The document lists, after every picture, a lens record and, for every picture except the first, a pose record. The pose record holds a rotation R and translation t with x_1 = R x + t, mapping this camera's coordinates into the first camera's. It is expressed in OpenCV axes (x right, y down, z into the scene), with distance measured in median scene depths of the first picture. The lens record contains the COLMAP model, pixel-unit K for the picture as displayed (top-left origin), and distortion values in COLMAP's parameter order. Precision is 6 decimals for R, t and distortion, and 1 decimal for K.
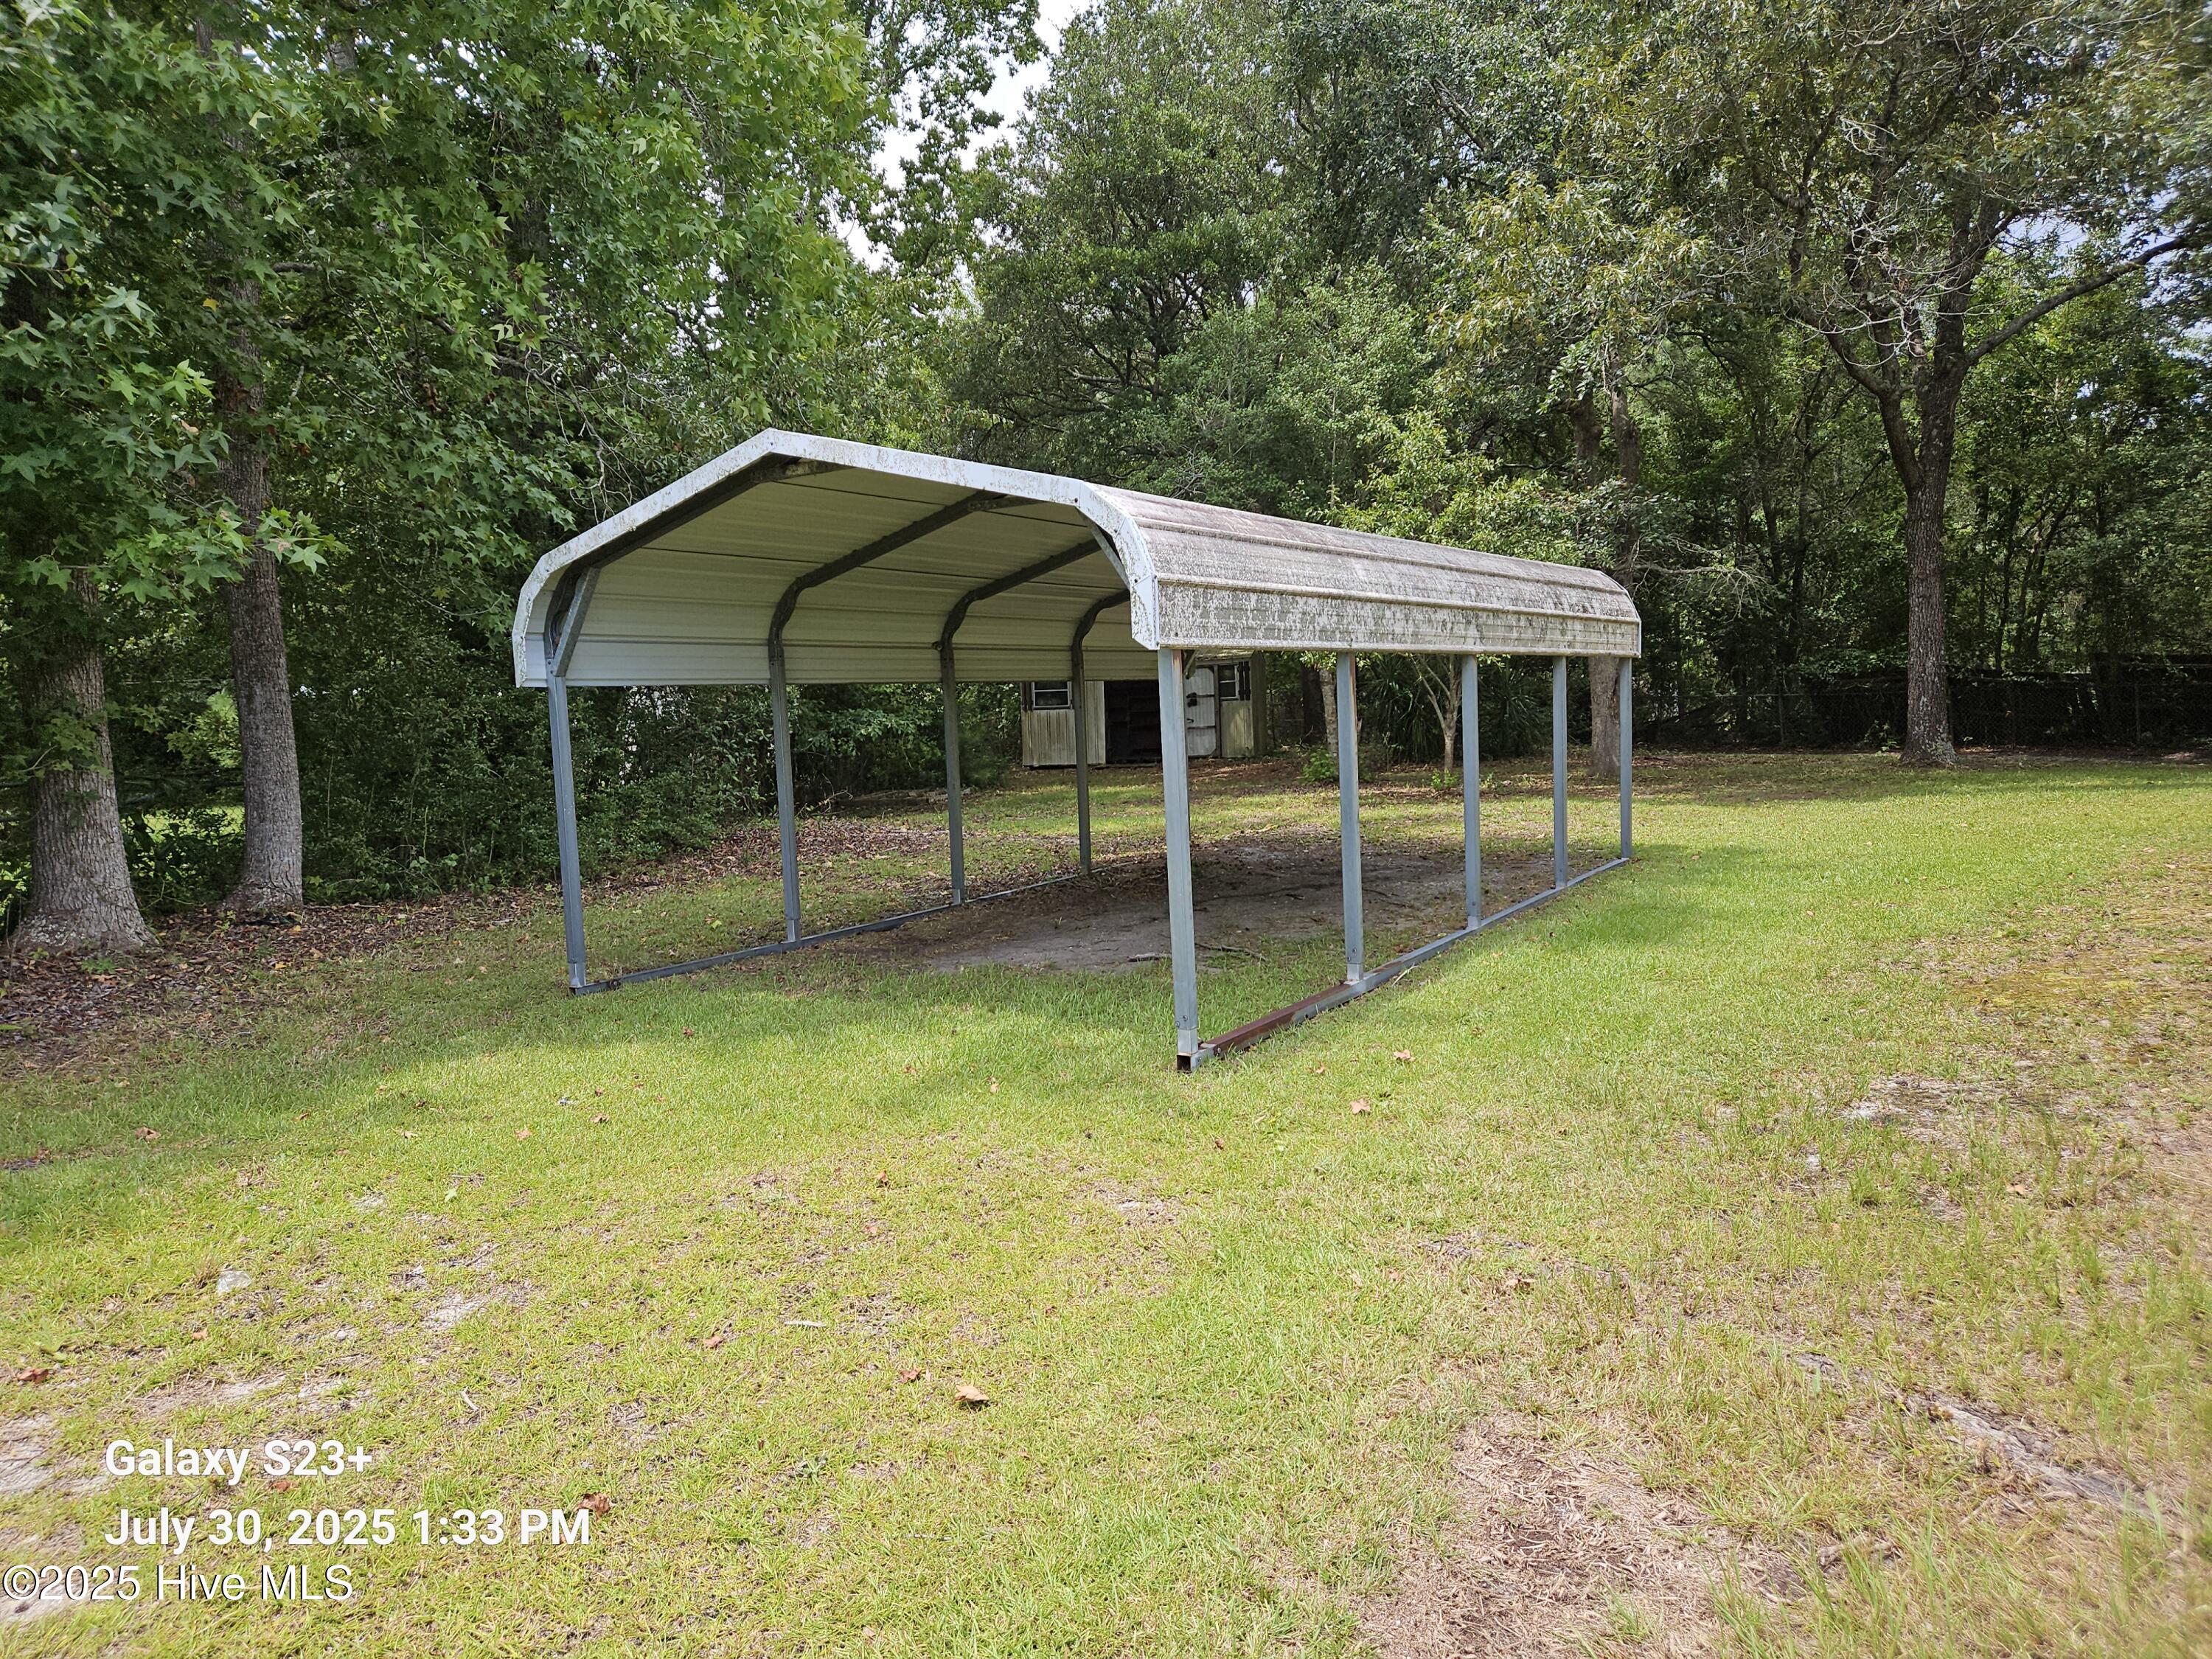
lens RADIAL K [[1465.4, 0, 1103.7], [0, 1465.4, 846.5], [0, 0, 1]] dist [0.080960, -0.069172]
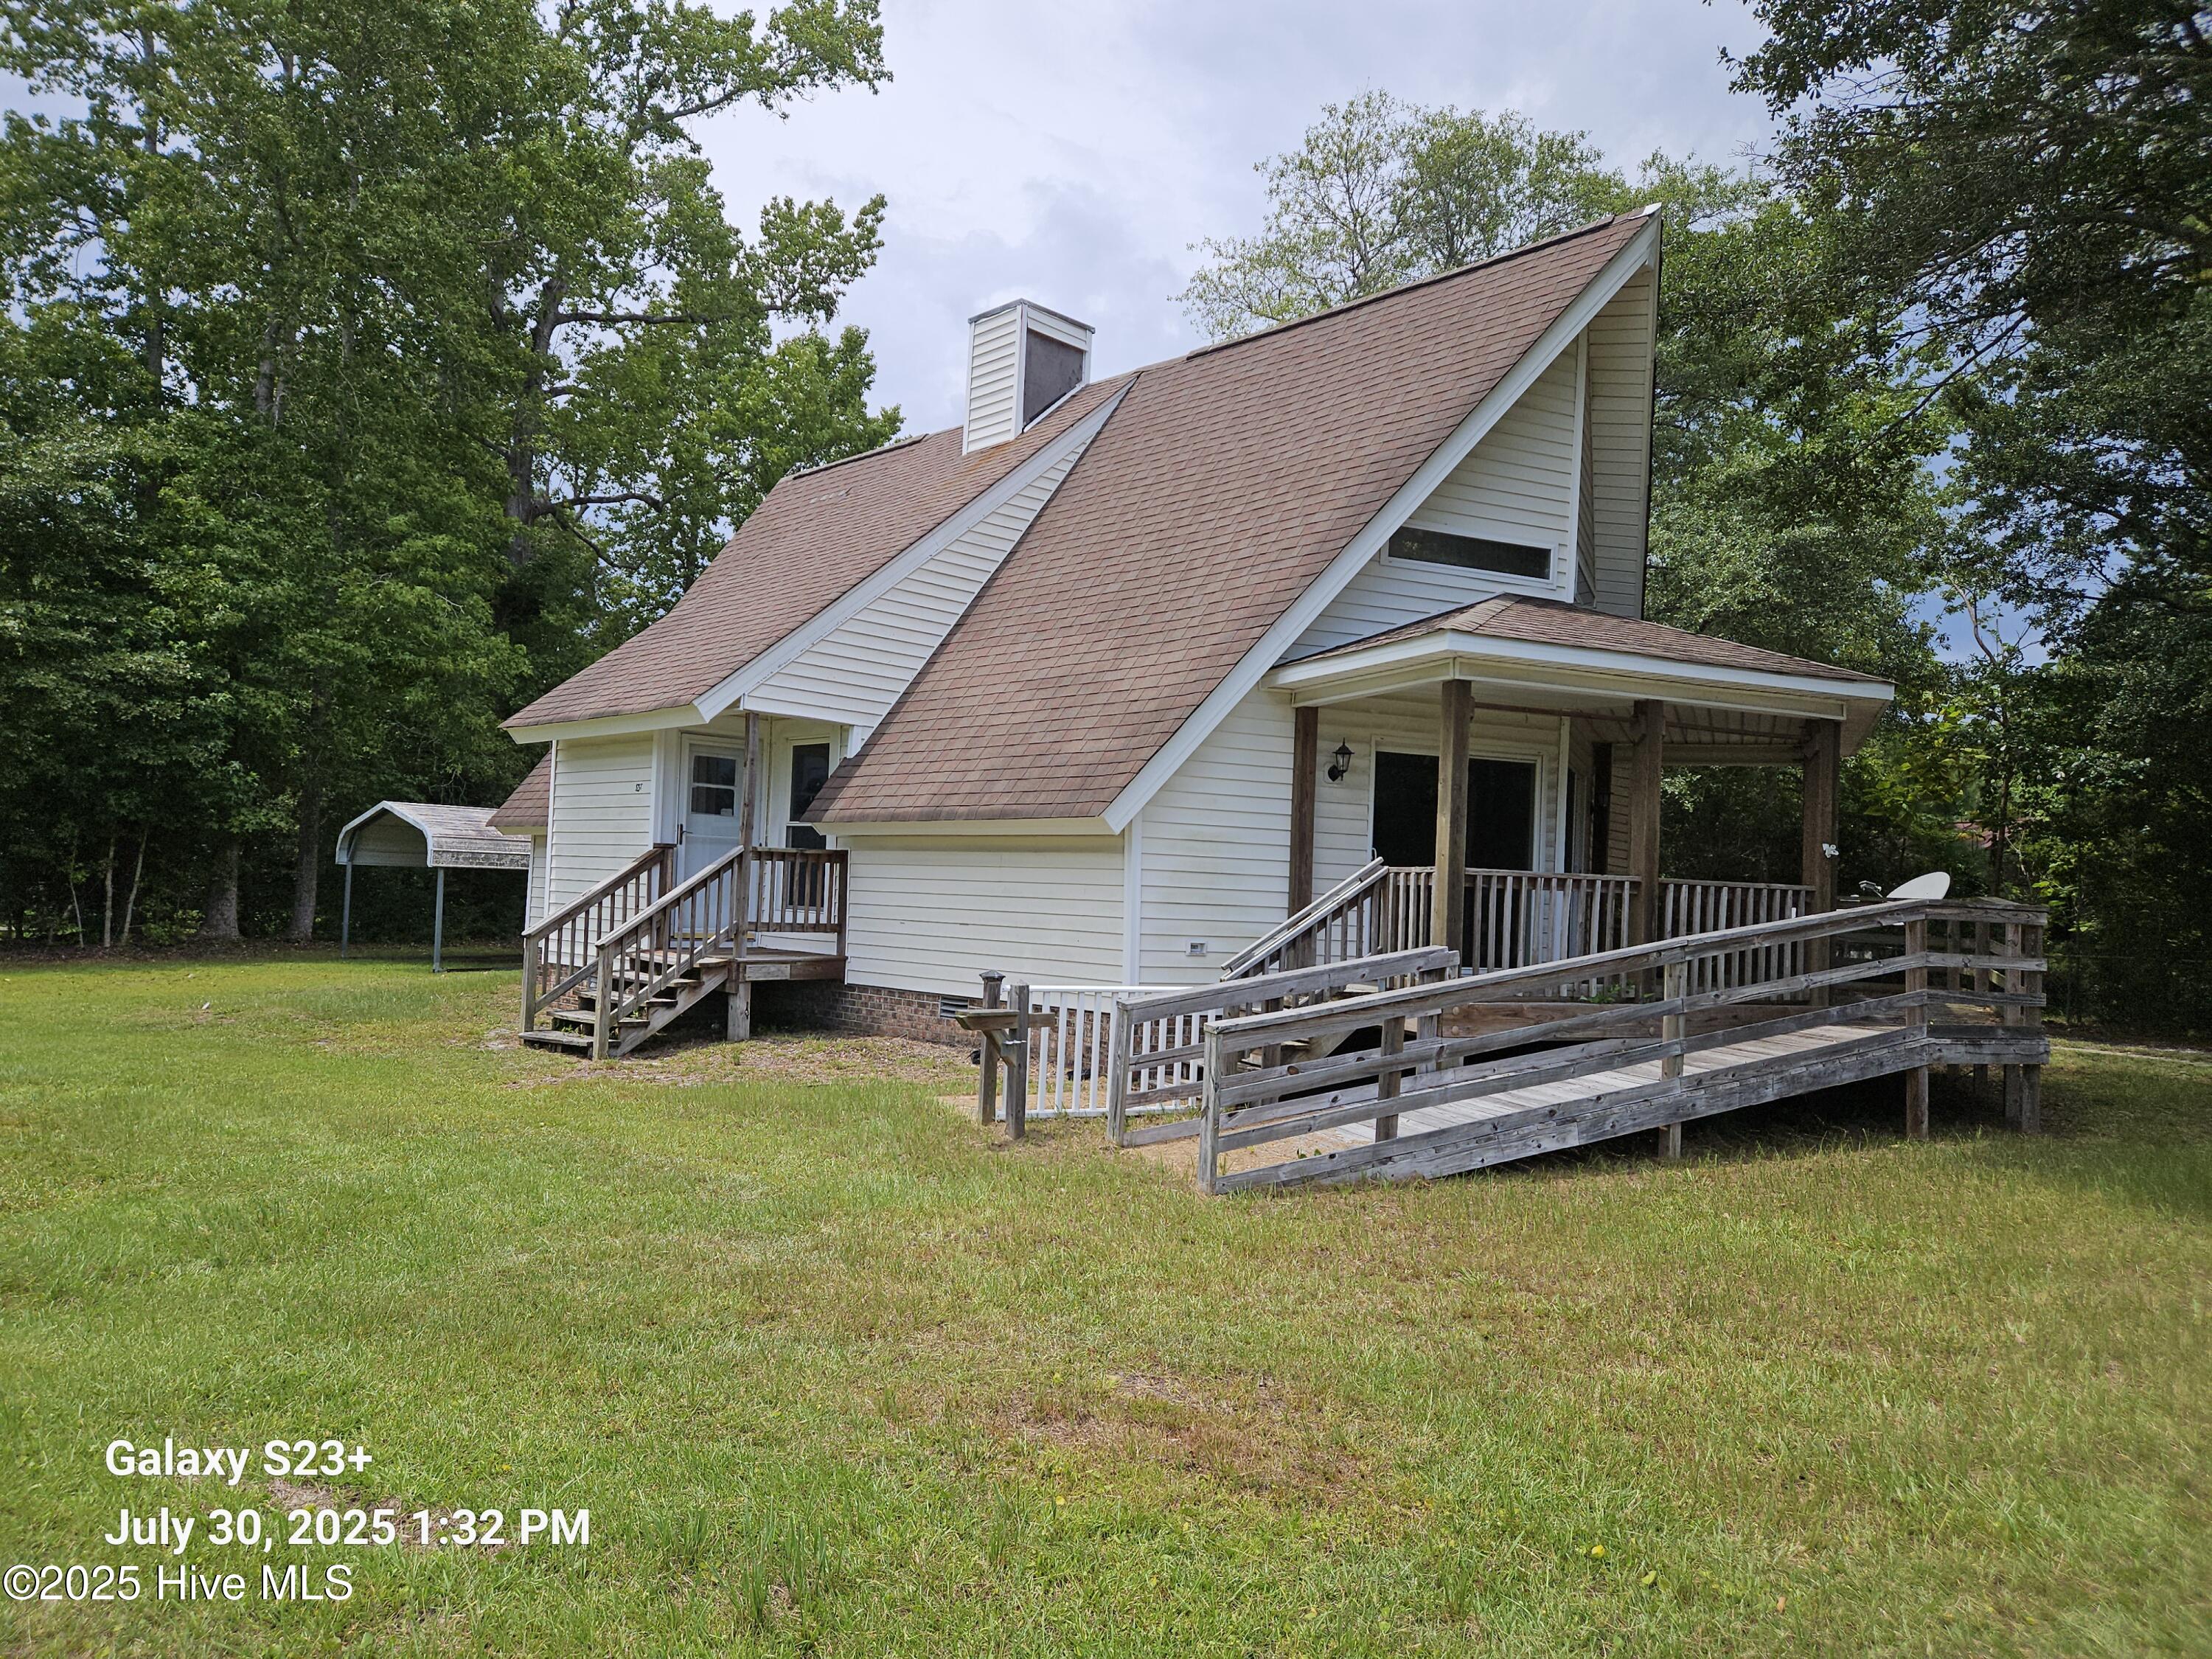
lens RADIAL K [[1465.4, 0, 1108.5], [0, 1465.4, 859.6], [0, 0, 1]] dist [0.080960, -0.069172]
pose [[0.983095, 0.070411, -0.169017, 1.593514], [-0.090759, 0.989112, -0.115847, 0.095880], [0.159019, 0.129229, 0.978781, -1.704531]]
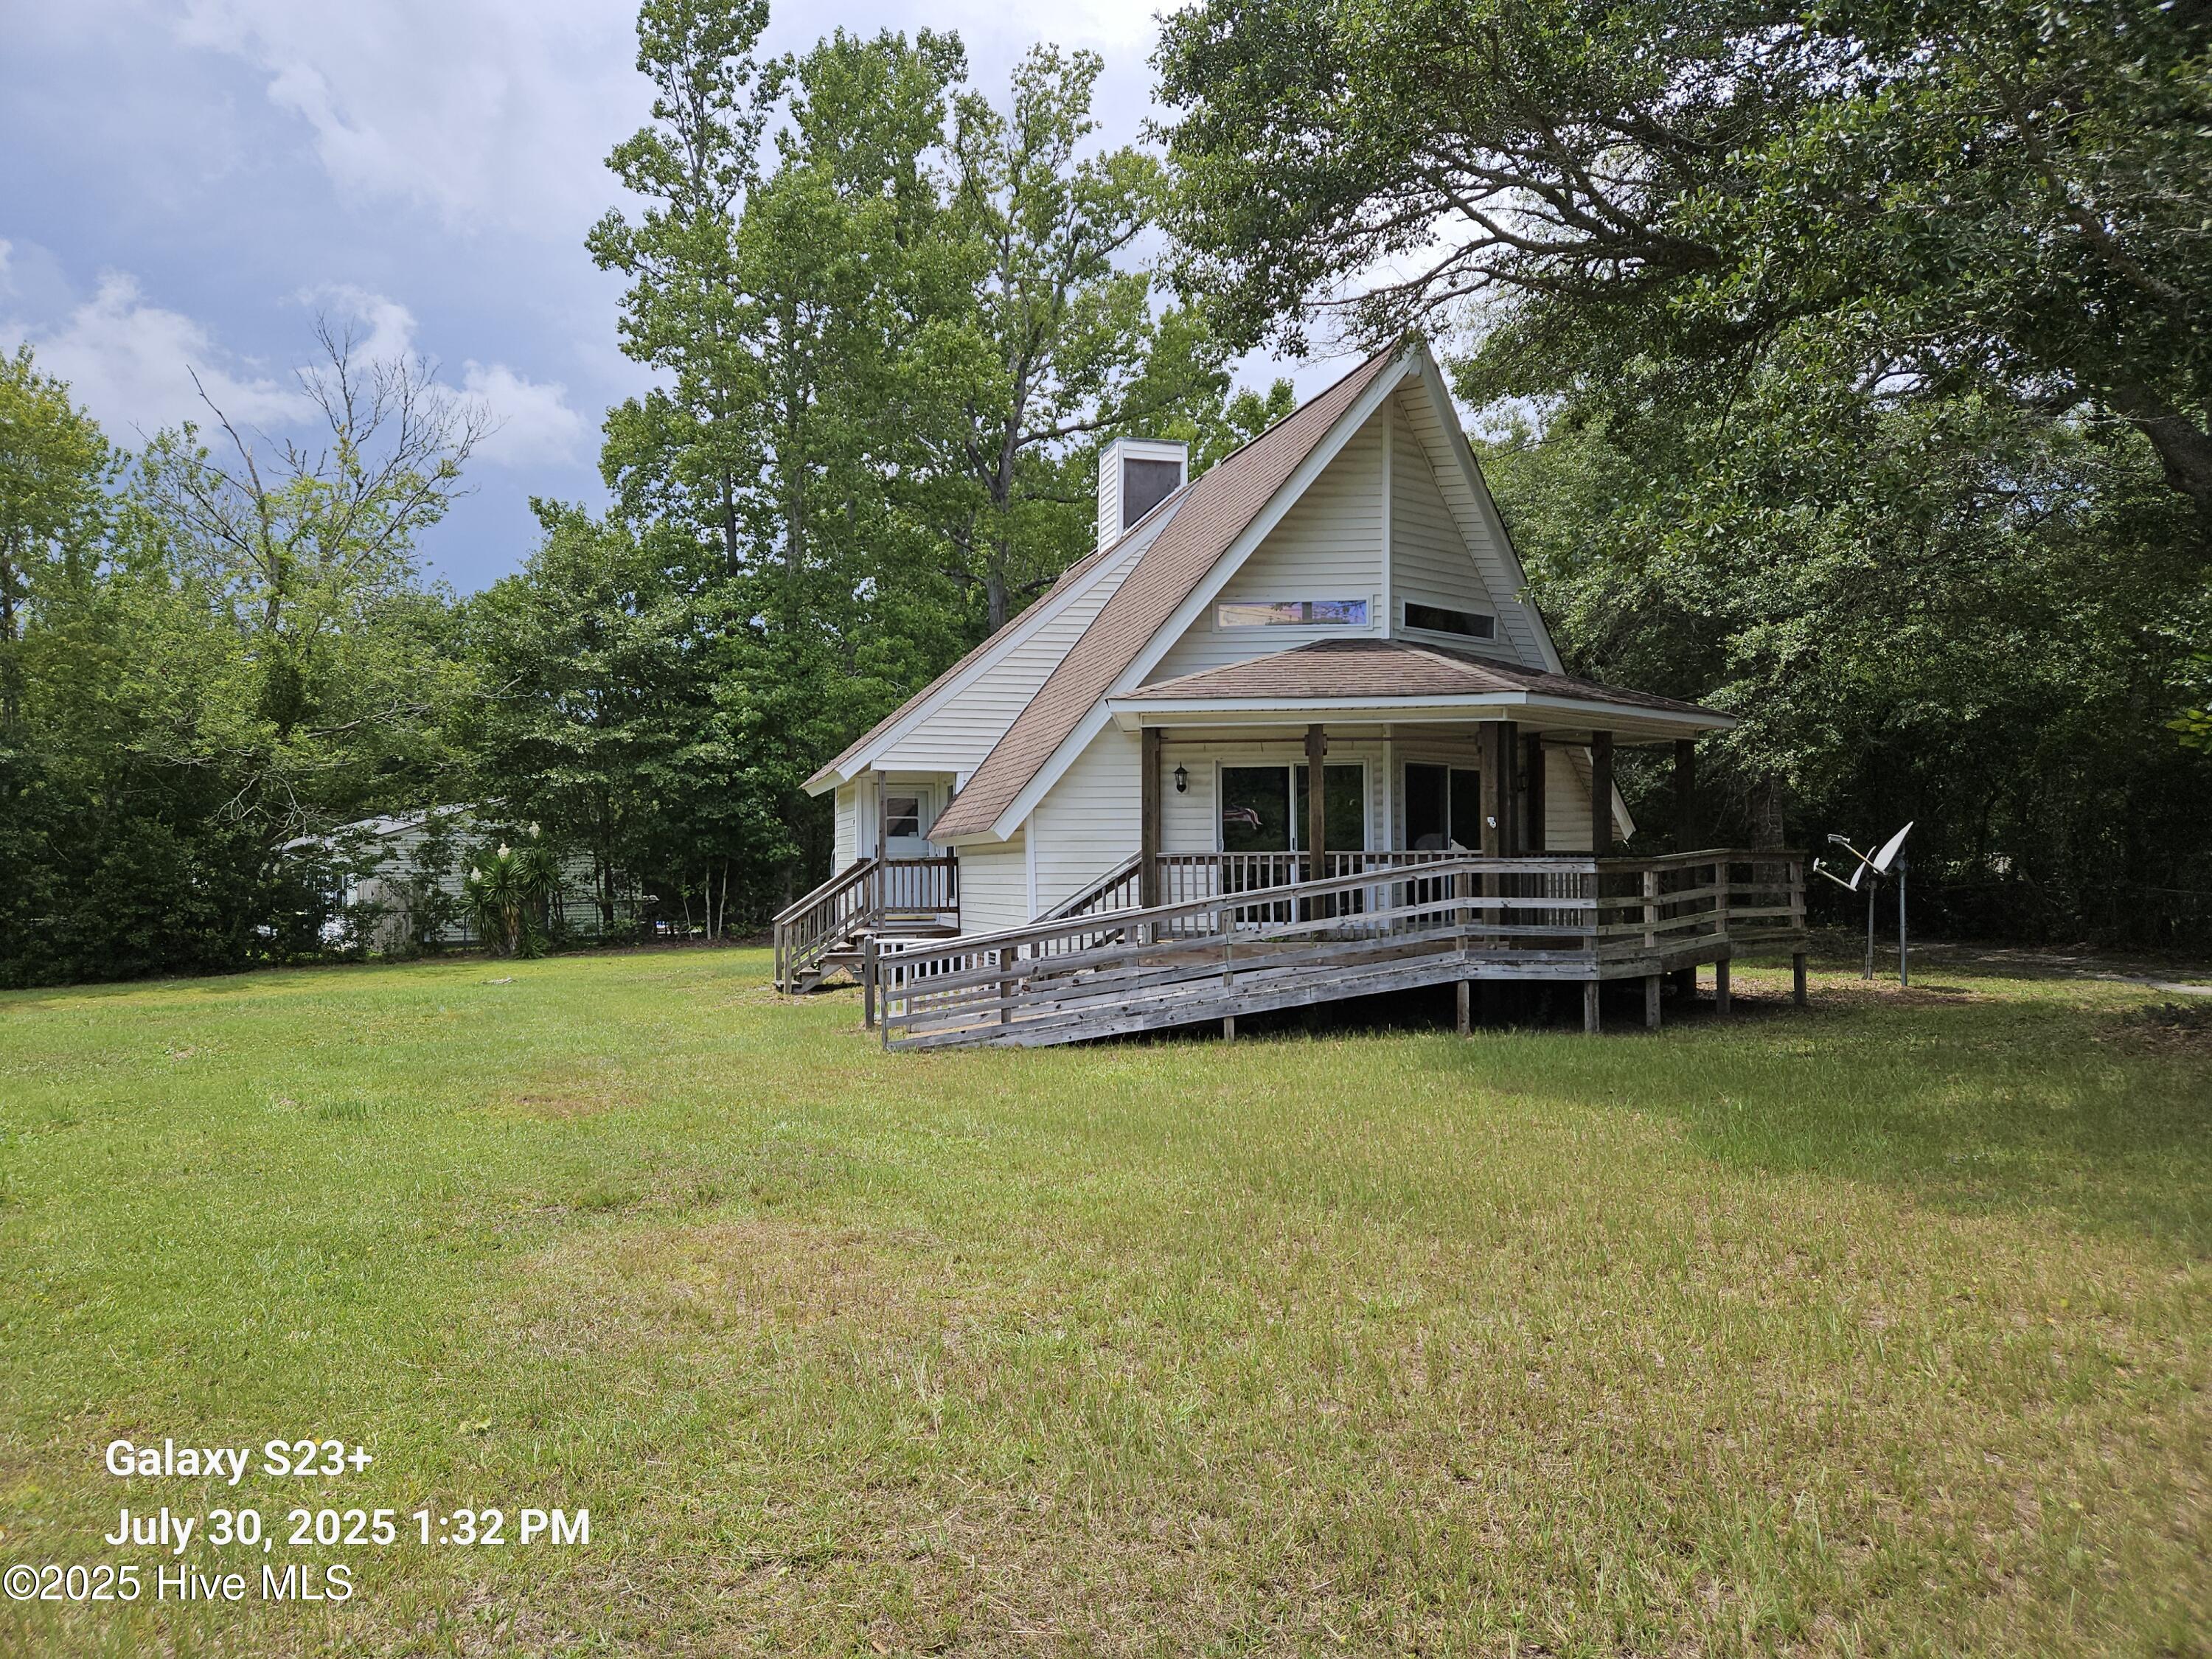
lens RADIAL K [[1465.4, 0, 1106.0], [0, 1465.4, 868.8], [0, 0, 1]] dist [0.080960, -0.069172]
pose [[0.802811, 0.027746, -0.595587, 2.695048], [-0.079436, 0.994989, -0.060722, 0.069034], [0.590918, 0.096060, 0.800992, -1.944138]]
